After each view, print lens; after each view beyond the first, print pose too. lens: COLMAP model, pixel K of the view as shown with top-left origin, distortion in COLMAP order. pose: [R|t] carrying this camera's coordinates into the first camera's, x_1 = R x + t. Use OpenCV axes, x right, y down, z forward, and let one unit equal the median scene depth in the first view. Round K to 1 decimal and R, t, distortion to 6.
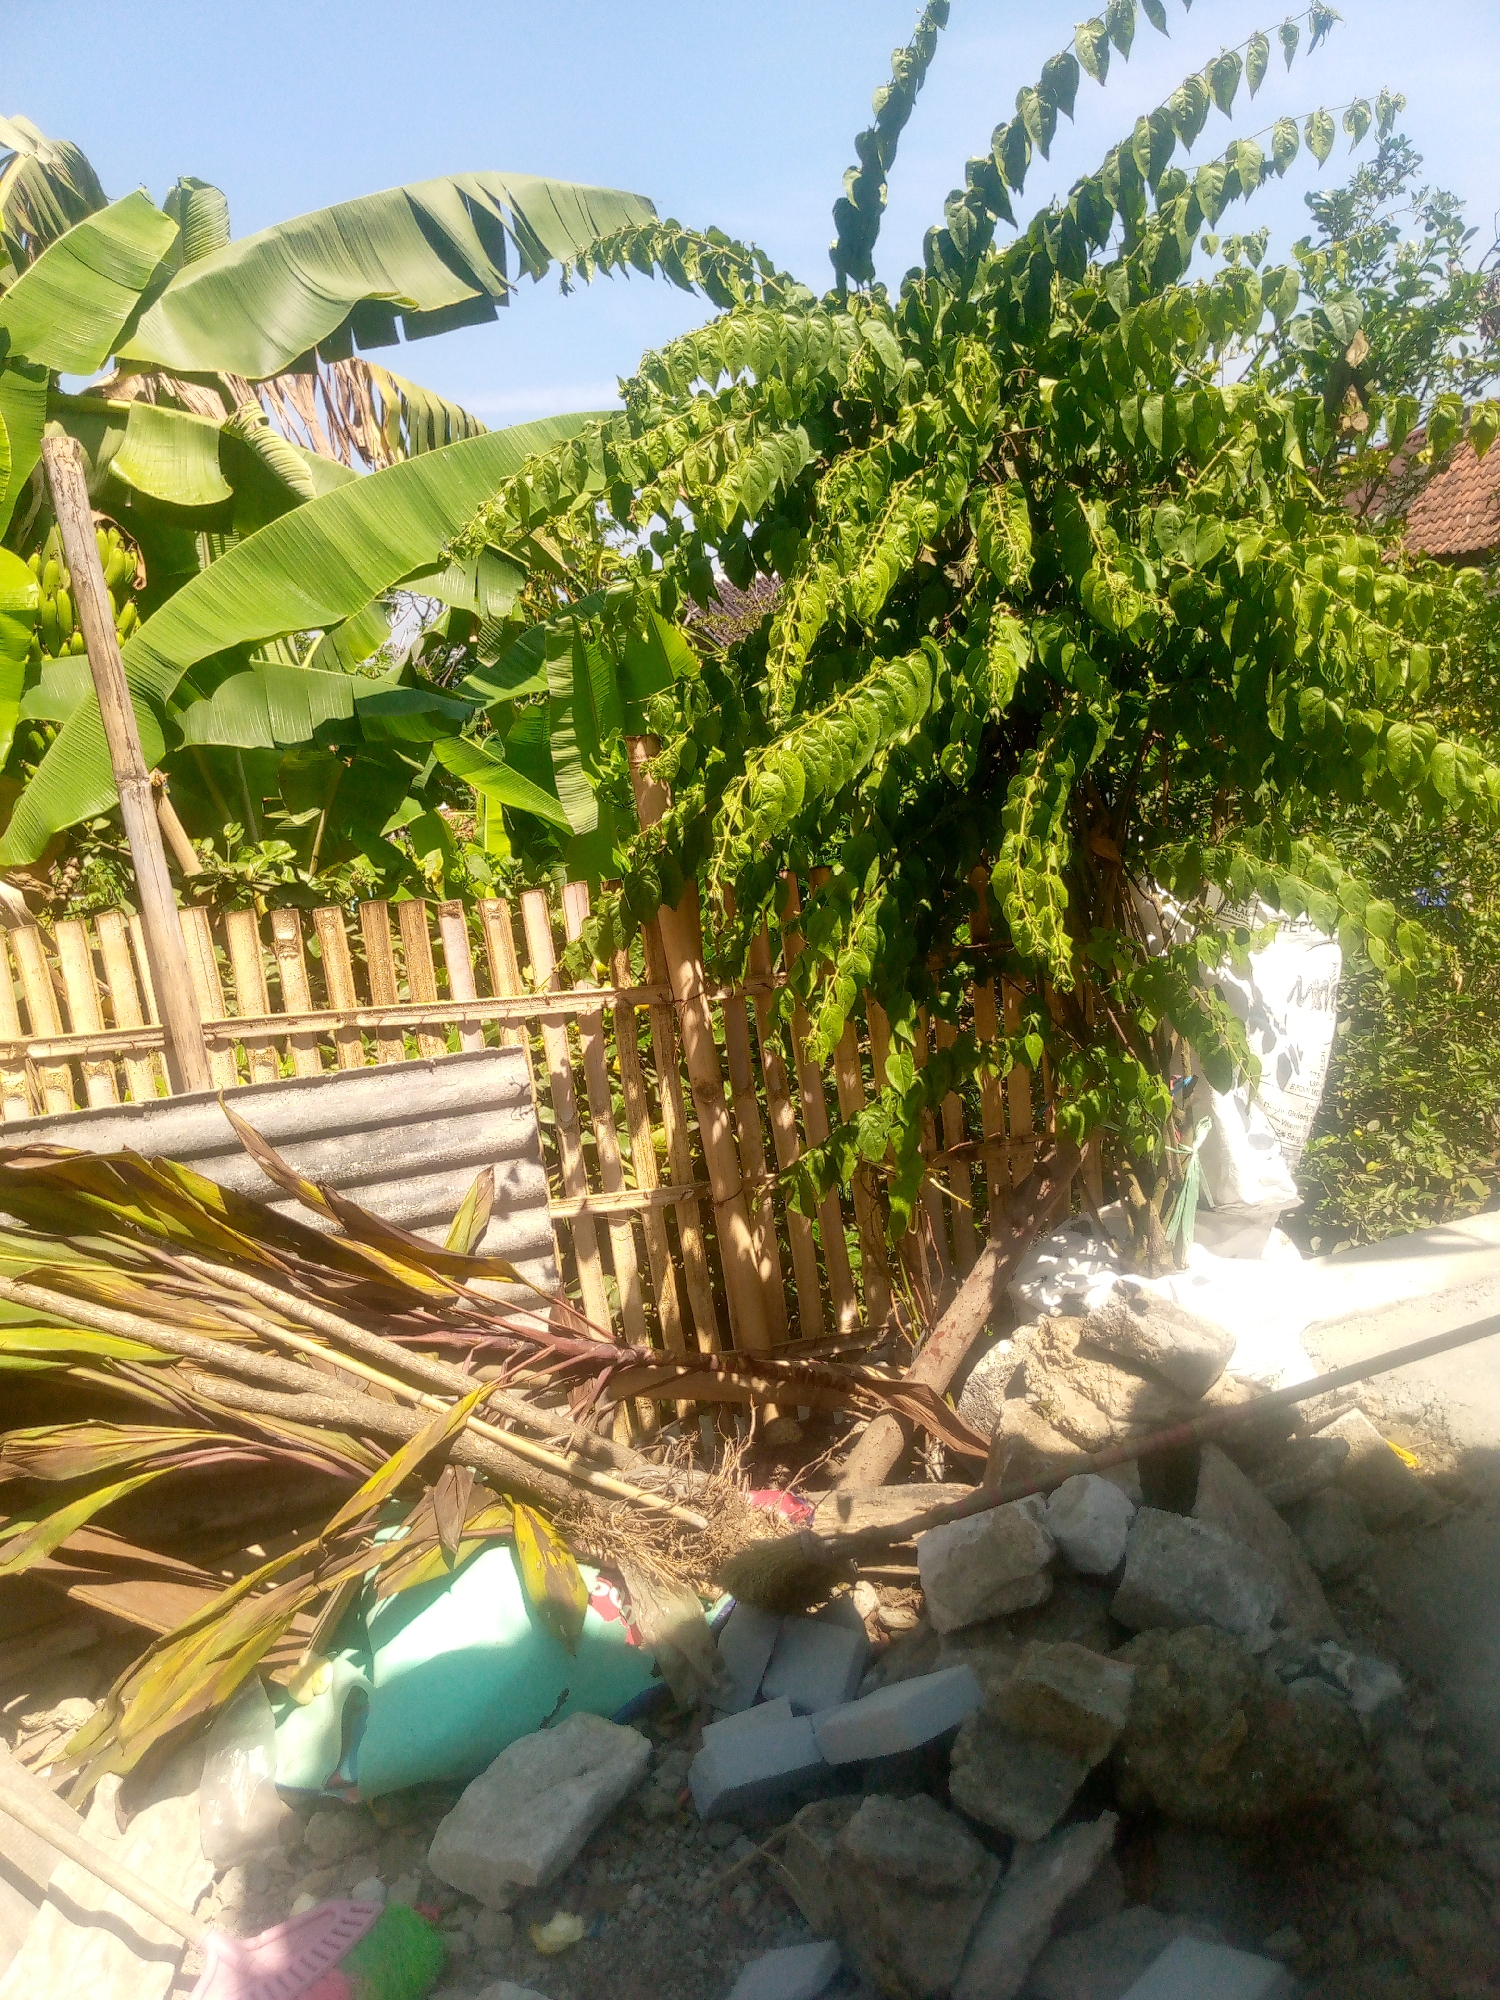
lens RADIAL K [[1657.5, 0, 765.9], [0, 1657.5, 1026.8], [0, 0, 1]] dist [0.104547, -0.165864]
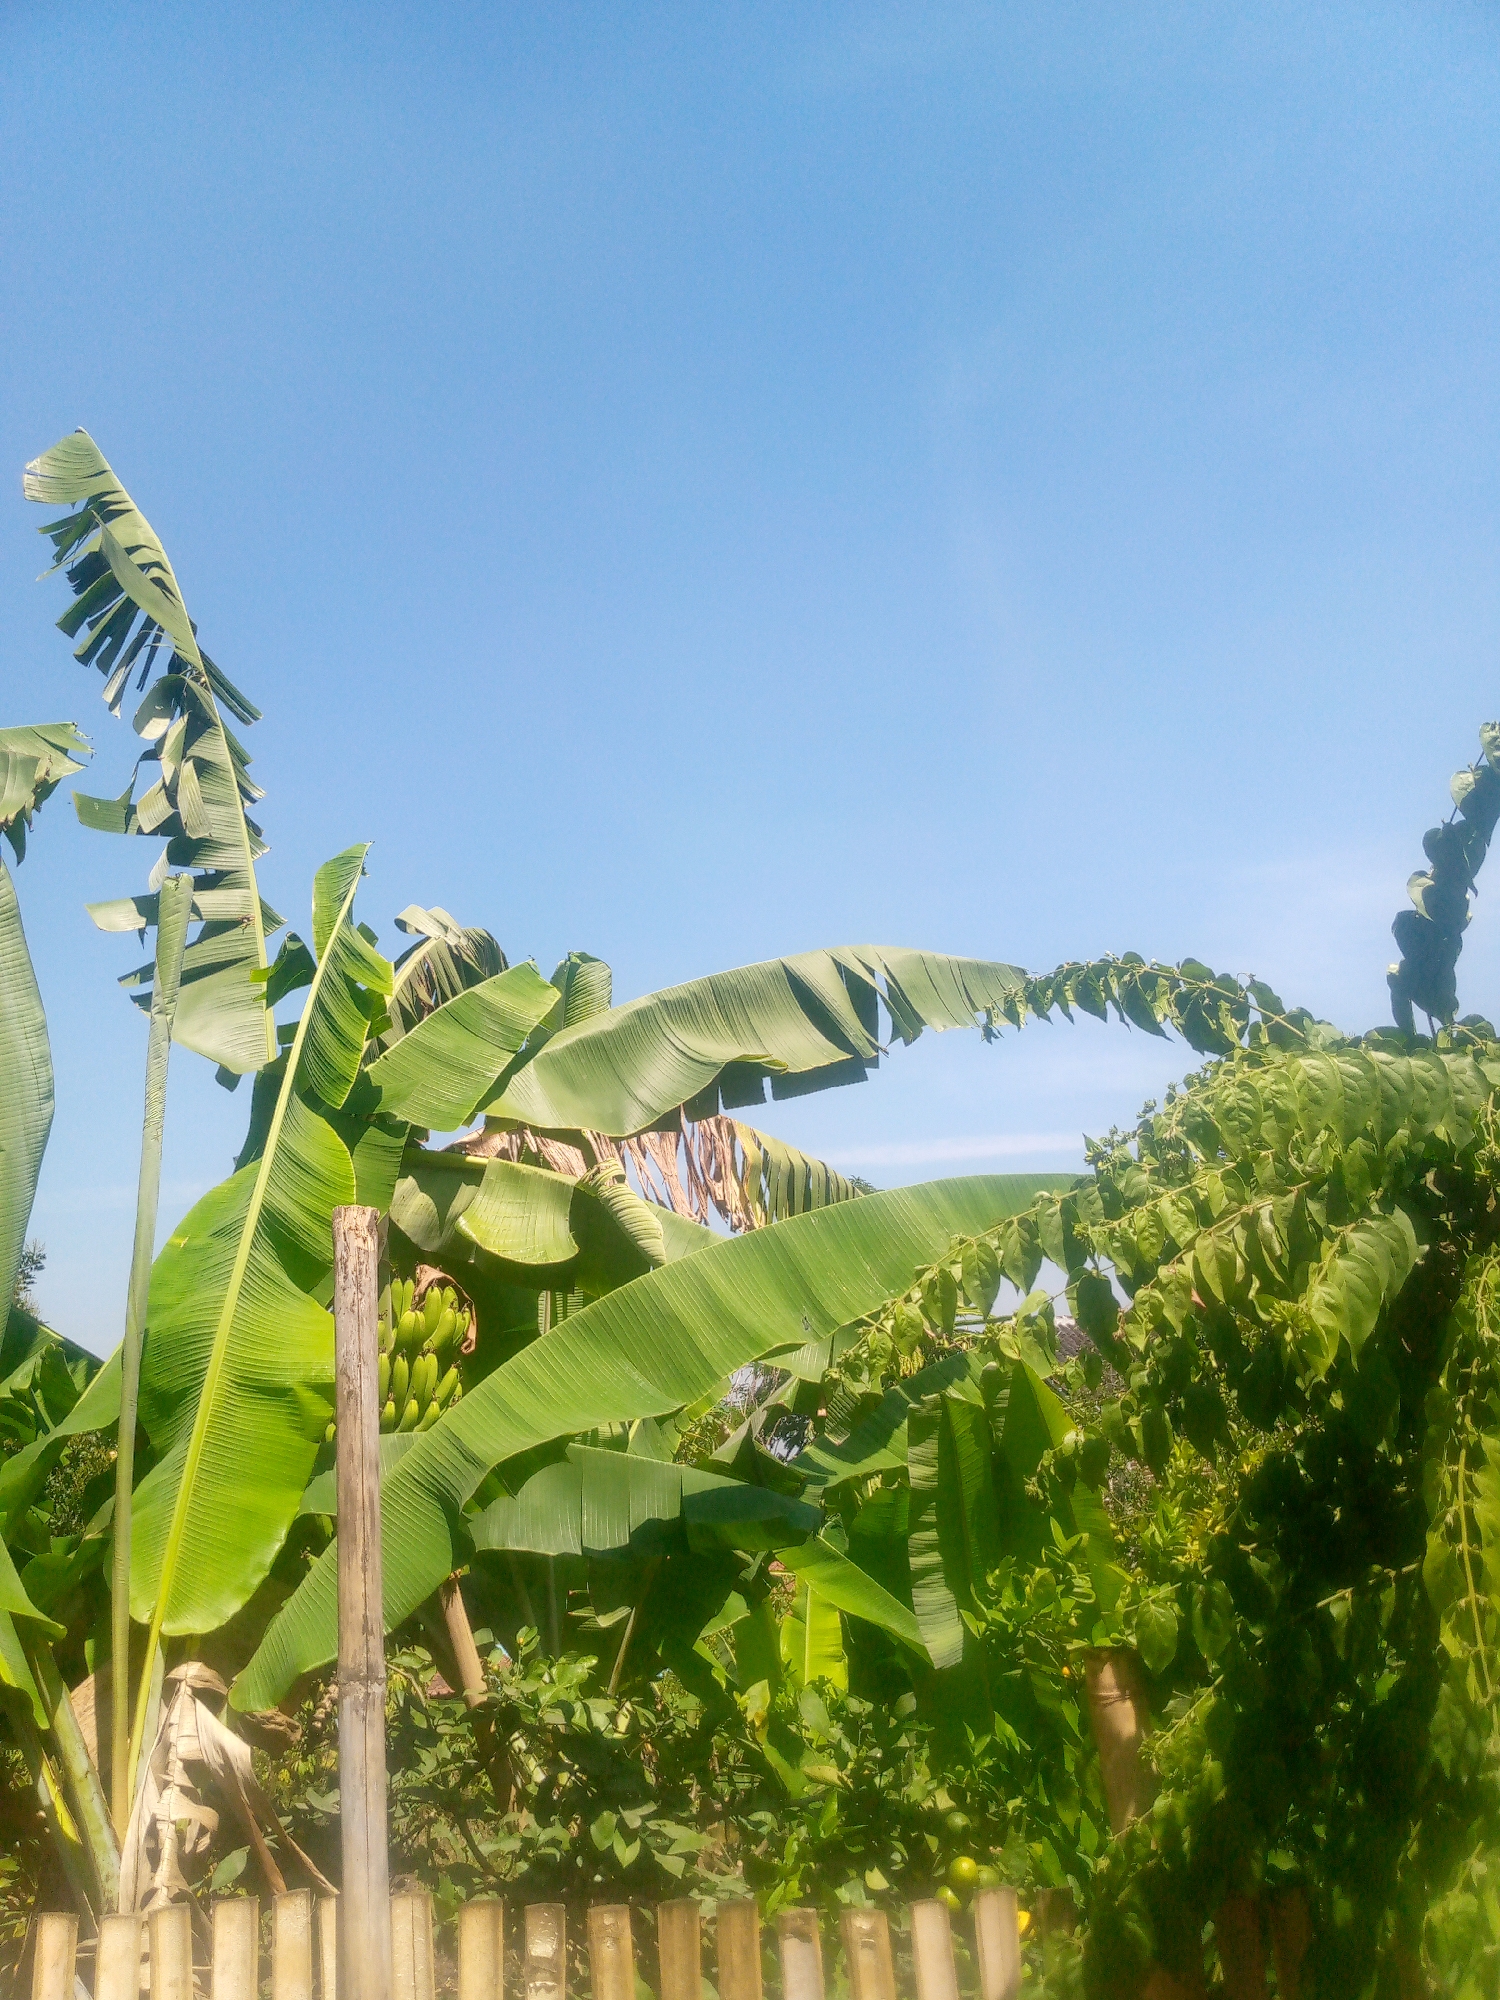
lens RADIAL K [[1657.5, 0, 757.9], [0, 1657.5, 1001.6], [0, 0, 1]] dist [0.104547, -0.165864]
pose [[0.980502, -0.009558, -0.196276, -0.048377], [-0.076594, 0.901232, -0.426515, -0.070518], [0.180967, 0.433232, 0.882927, 0.181624]]
